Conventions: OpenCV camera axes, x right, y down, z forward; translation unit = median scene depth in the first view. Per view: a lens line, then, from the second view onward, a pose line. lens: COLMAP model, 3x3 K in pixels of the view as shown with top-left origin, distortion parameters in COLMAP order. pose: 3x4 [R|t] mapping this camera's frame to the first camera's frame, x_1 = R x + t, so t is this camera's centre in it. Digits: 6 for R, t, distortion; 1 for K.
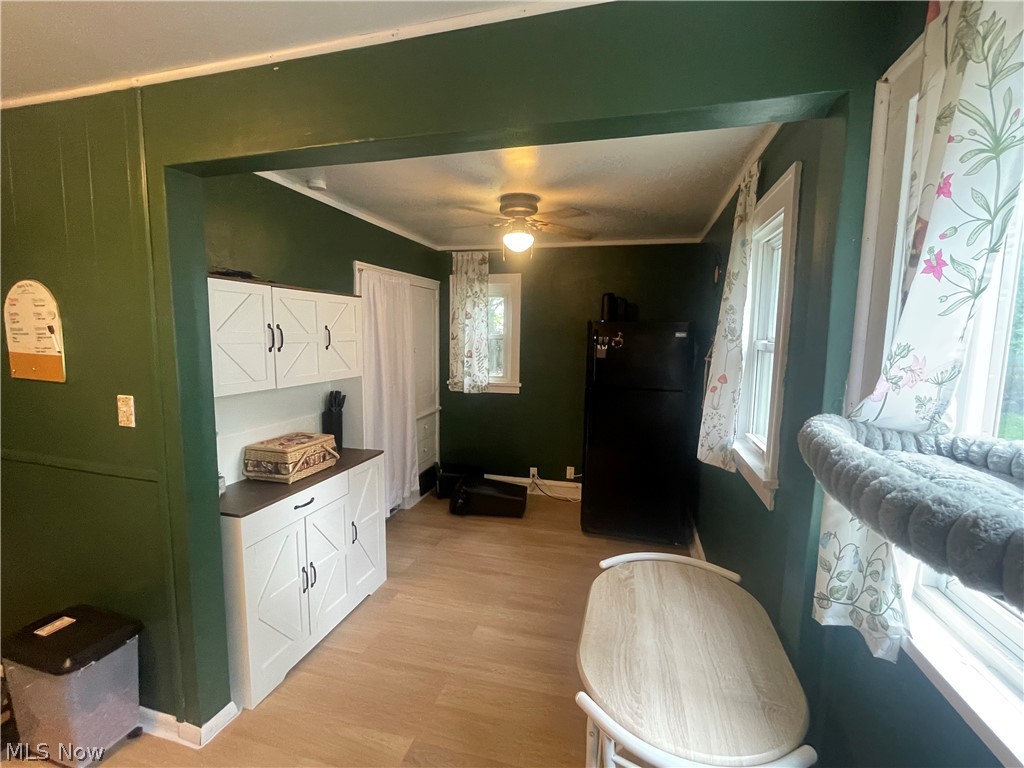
lens RADIAL K [[451.2, 0, 514.7], [0, 451.2, 379.1], [0, 0, 1]] dist [-0.001035, -0.000087]
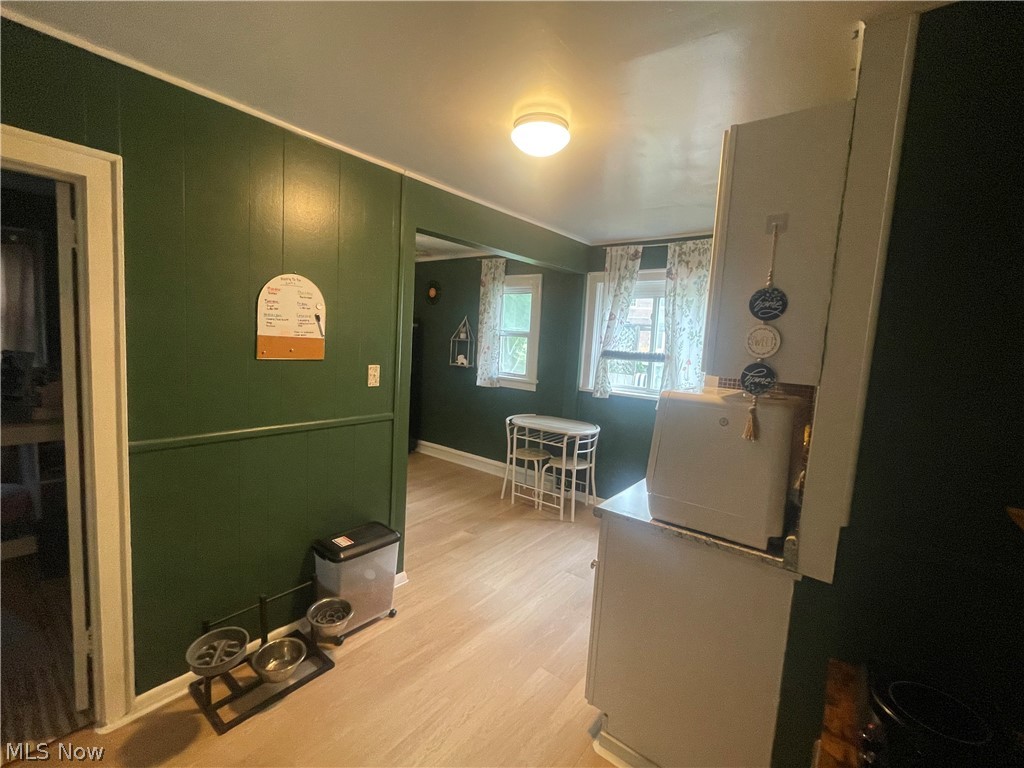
lens RADIAL K [[451.2, 0, 513.5], [0, 451.2, 380.7], [0, 0, 1]] dist [-0.001035, -0.000087]
pose [[0.390567, -0.091786, 0.915987, -1.688801], [0.052160, 0.995625, 0.077526, -0.002739], [-0.919096, 0.017498, 0.393646, -0.001220]]
